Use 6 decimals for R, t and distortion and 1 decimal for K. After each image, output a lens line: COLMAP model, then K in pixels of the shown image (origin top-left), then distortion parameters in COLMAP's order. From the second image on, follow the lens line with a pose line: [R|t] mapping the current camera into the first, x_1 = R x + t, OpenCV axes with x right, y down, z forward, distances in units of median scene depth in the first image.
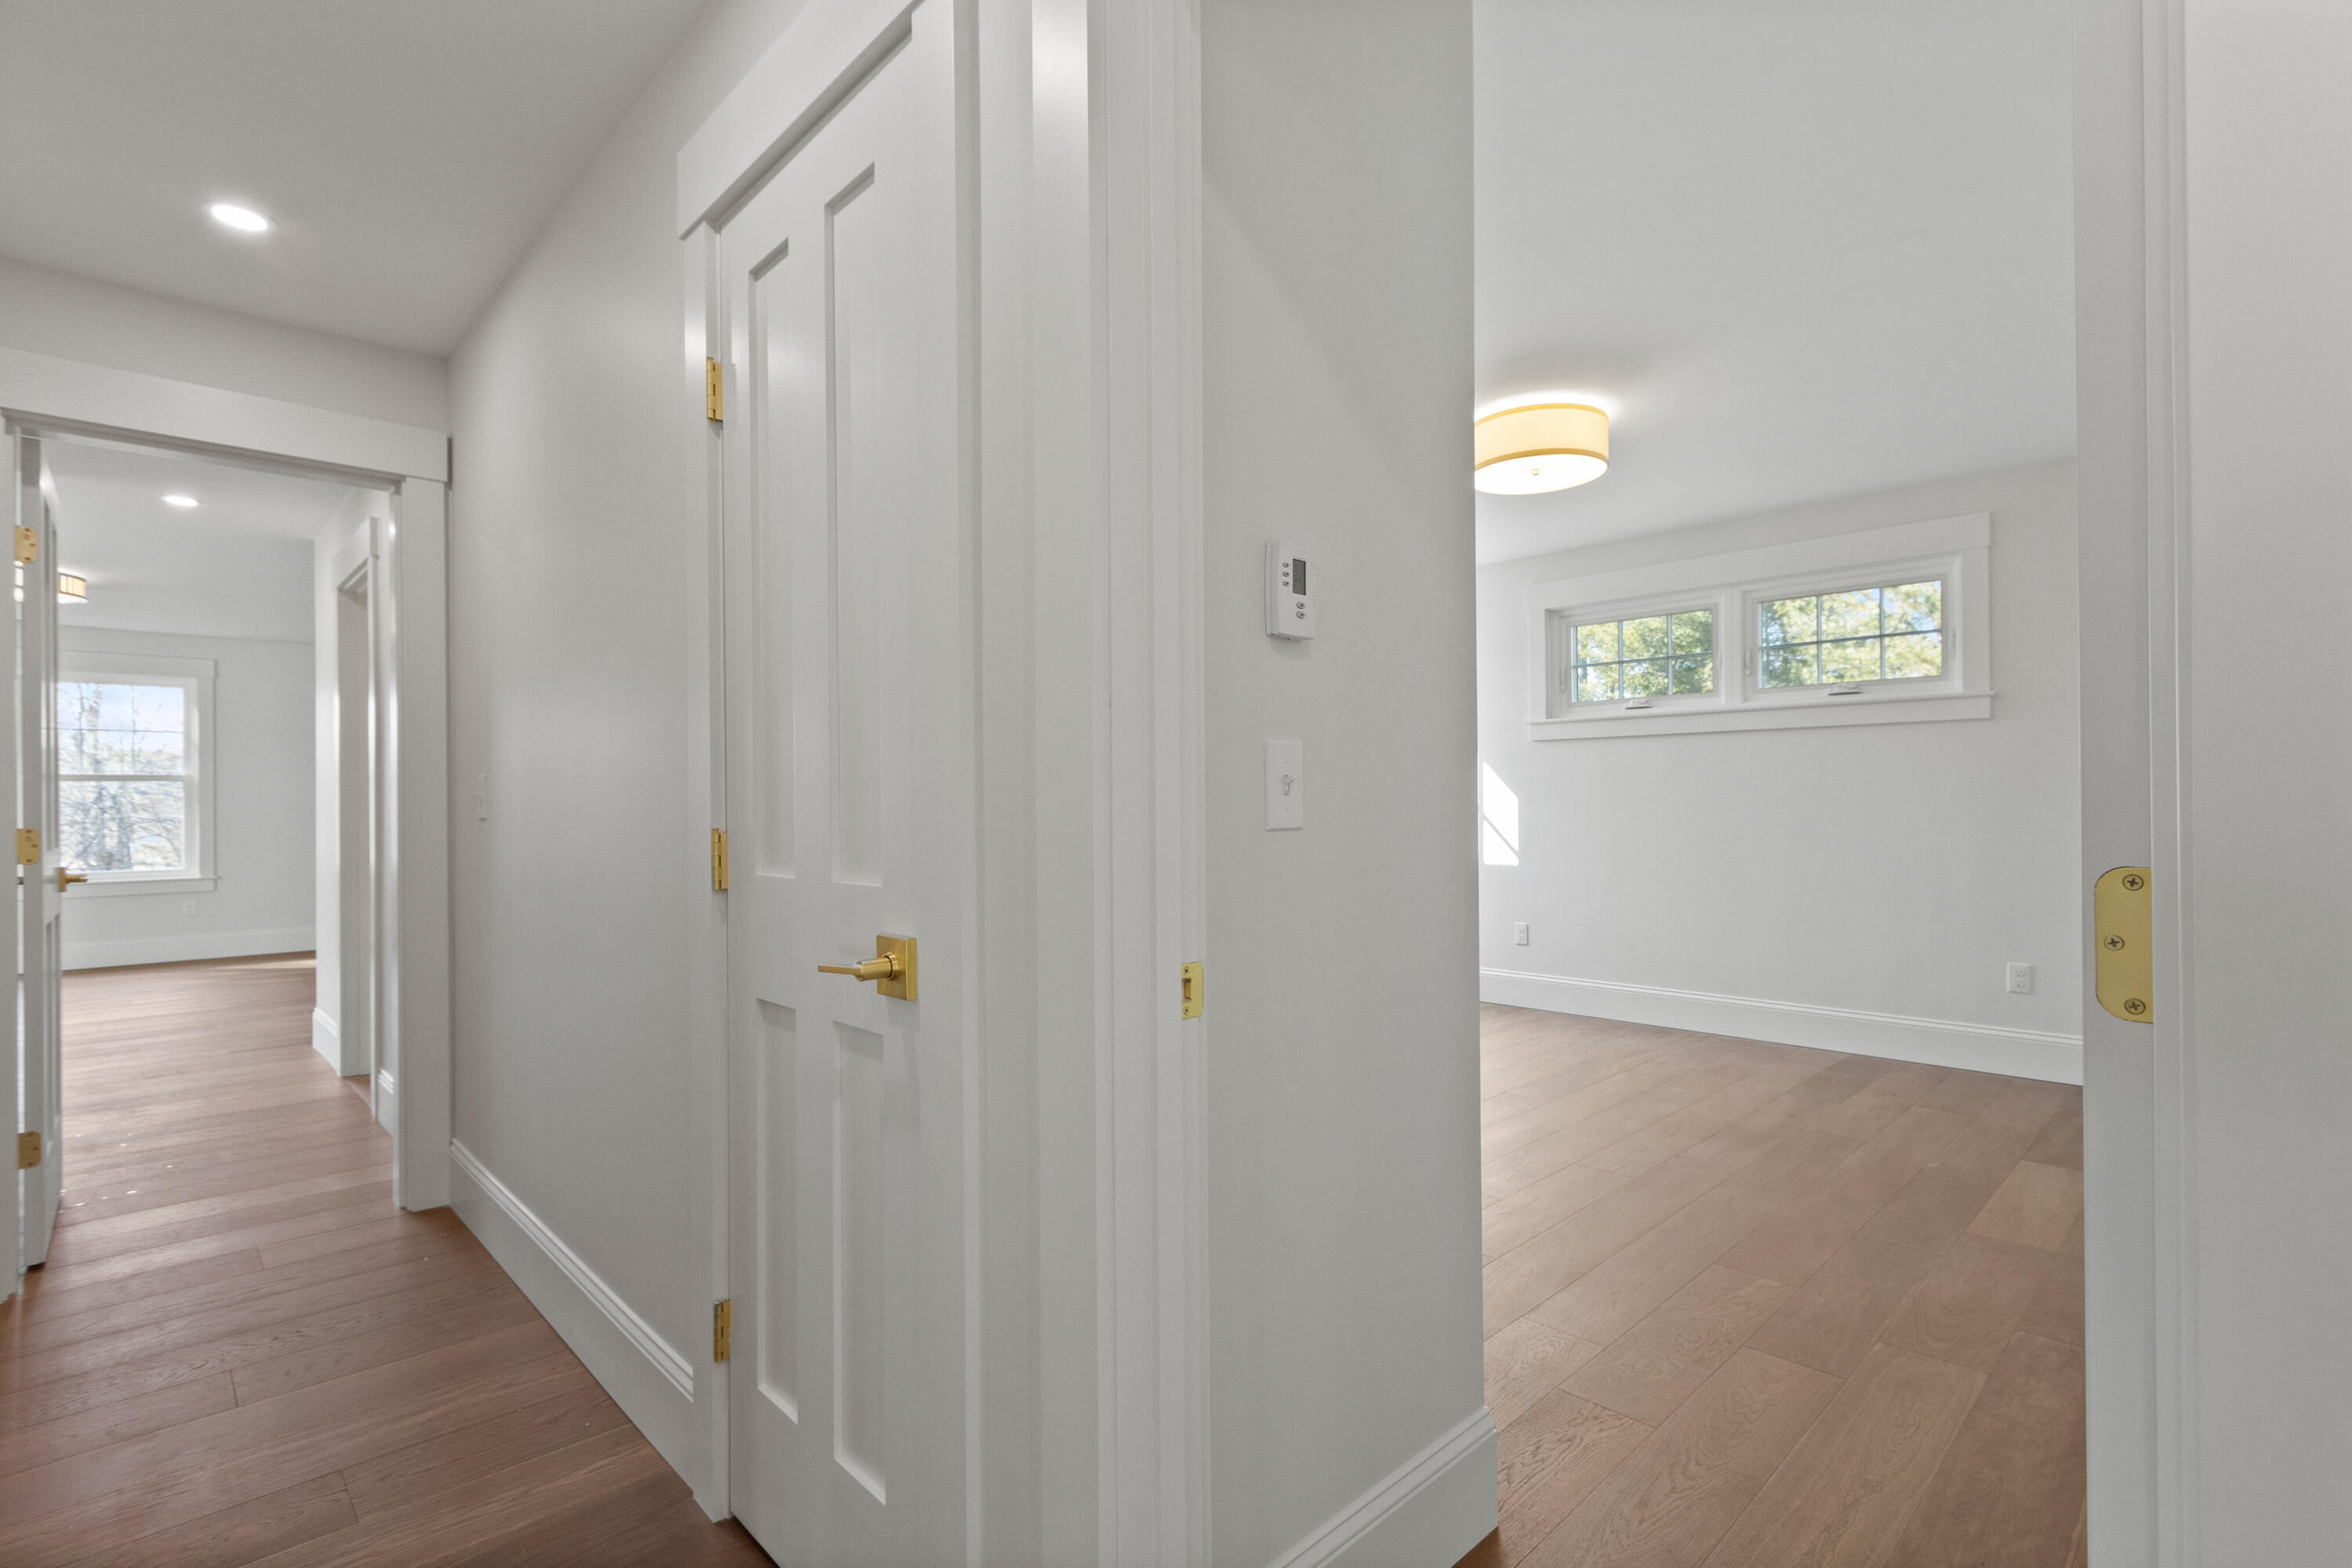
lens RADIAL K [[1123.8, 0, 1168.1], [0, 1123.8, 799.0], [0, 0, 1]] dist [0.008804, -0.001699]
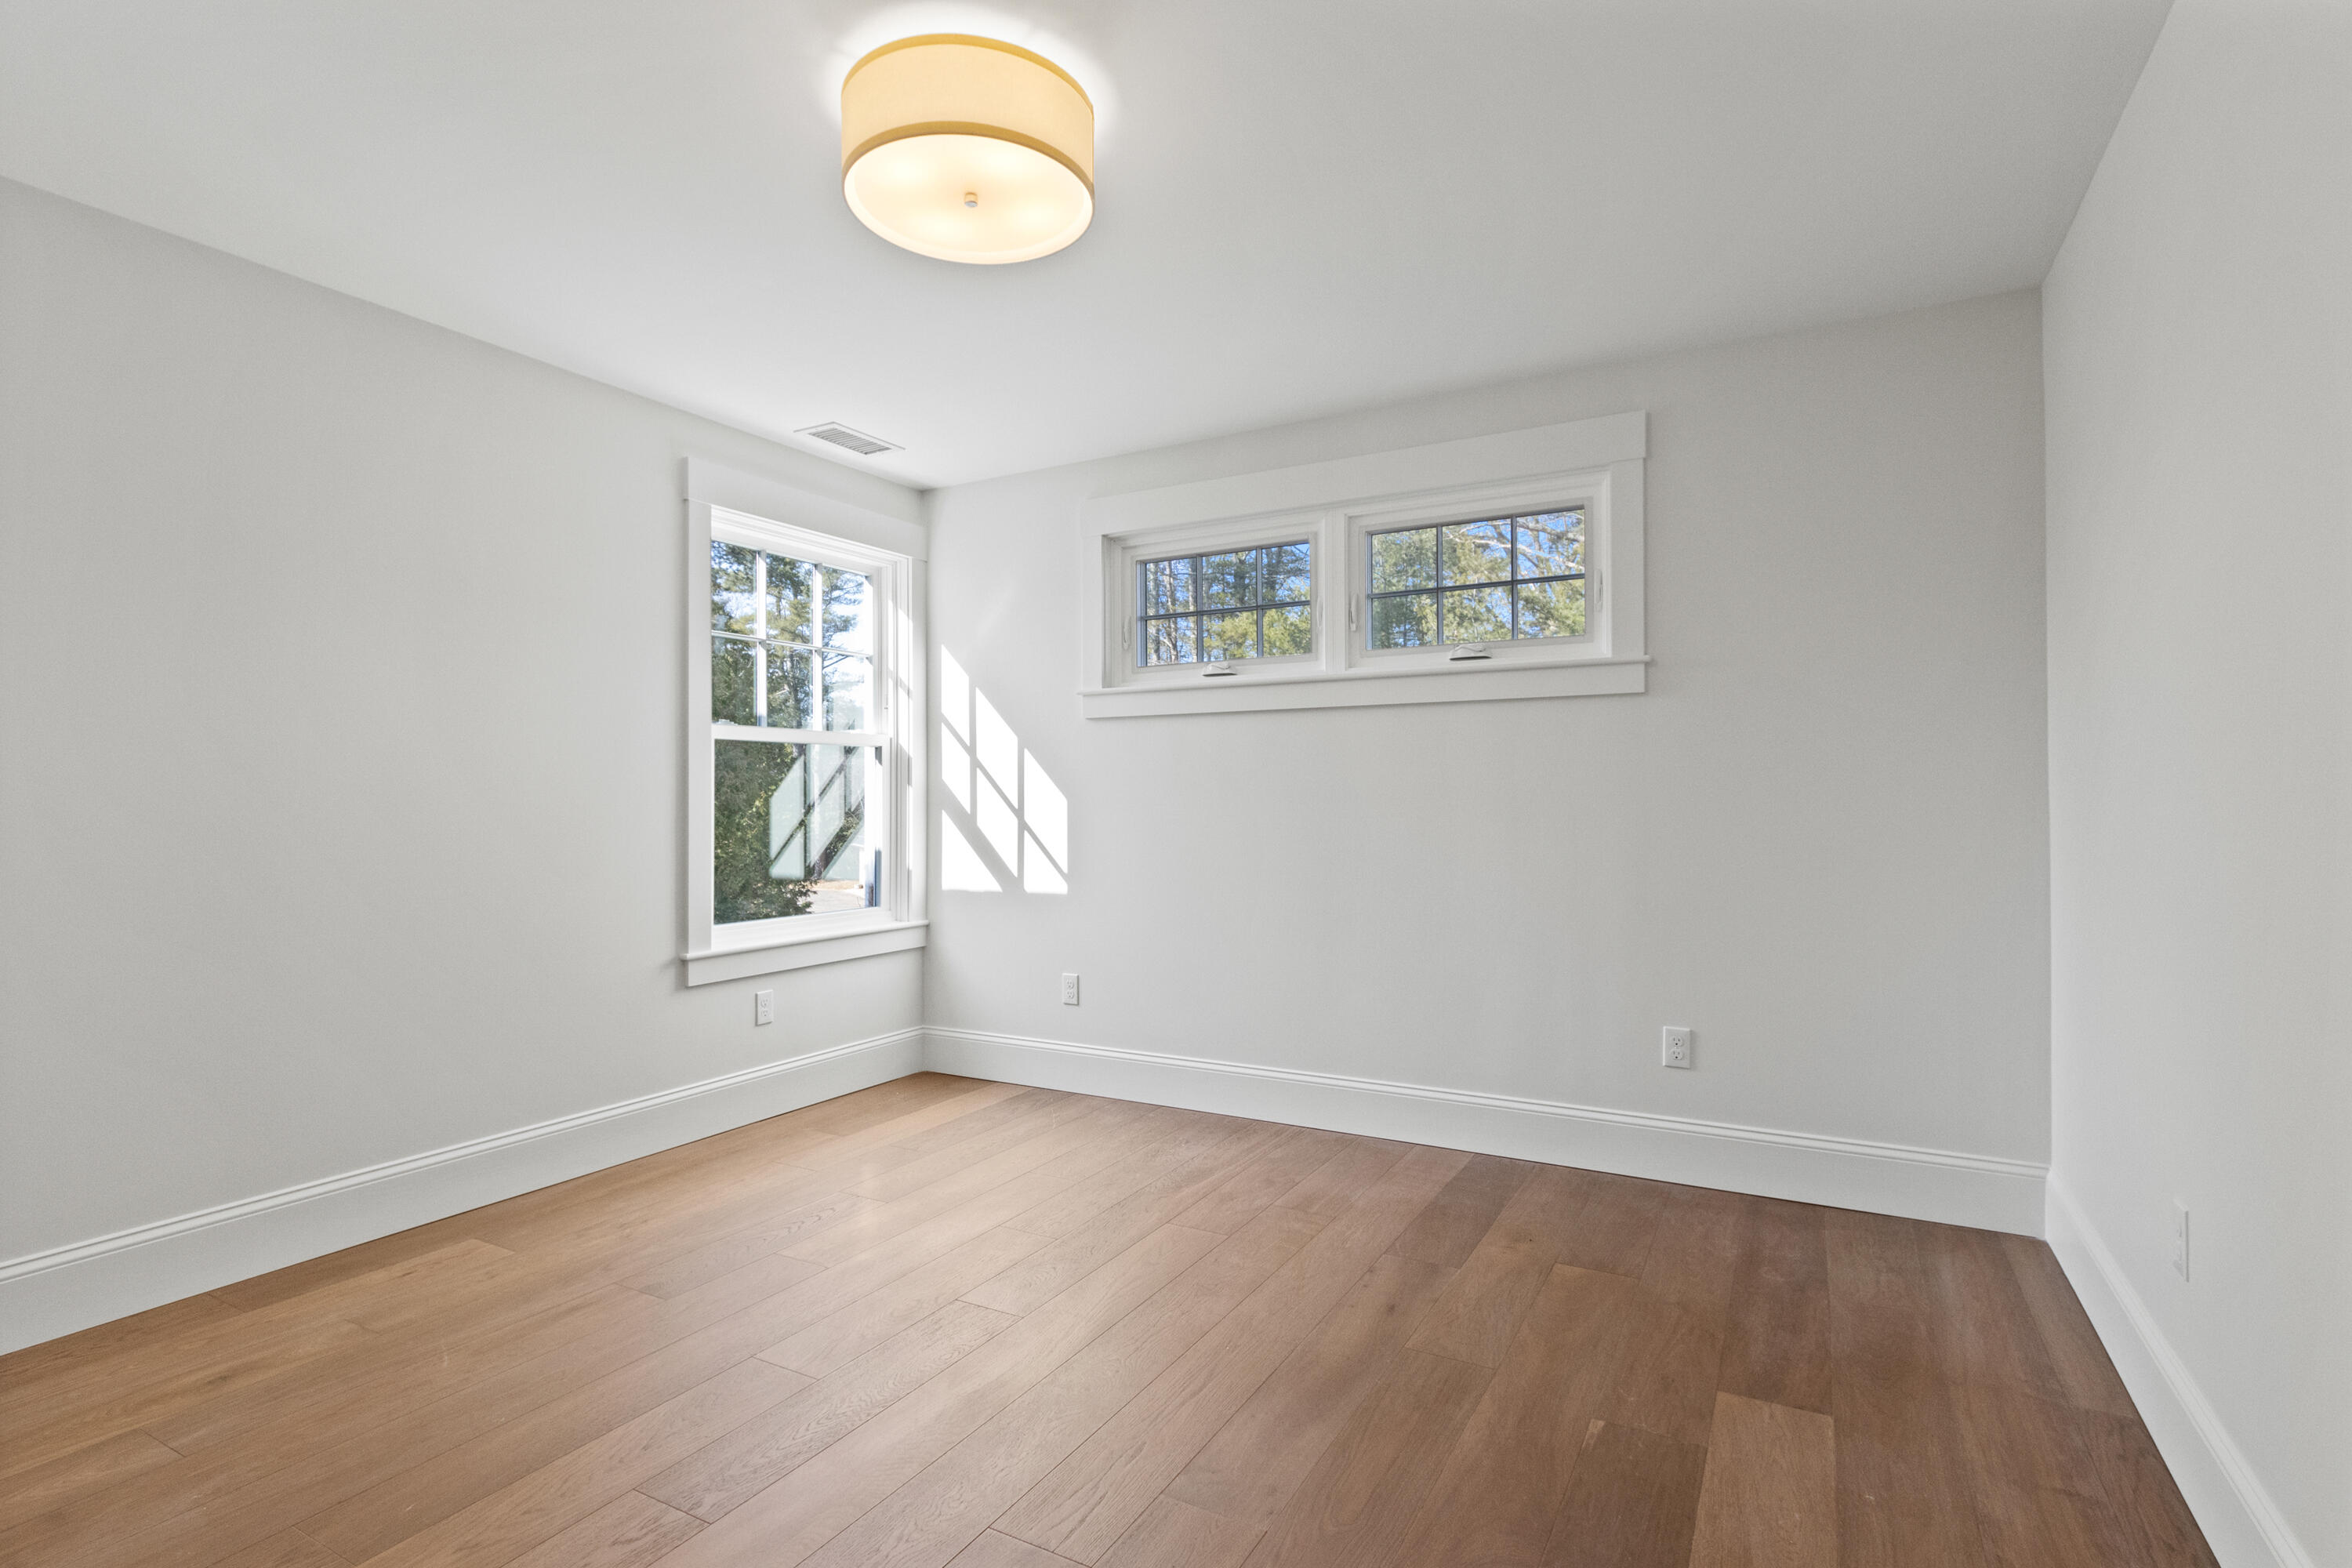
lens RADIAL K [[1123.8, 0, 1194.7], [0, 1123.8, 794.4], [0, 0, 1]] dist [0.008804, -0.001699]
pose [[0.956093, 0.006992, 0.292979, 0.217770], [-0.005348, 0.999965, -0.006413, 0.000701], [-0.293013, 0.004565, 0.956098, 0.357724]]
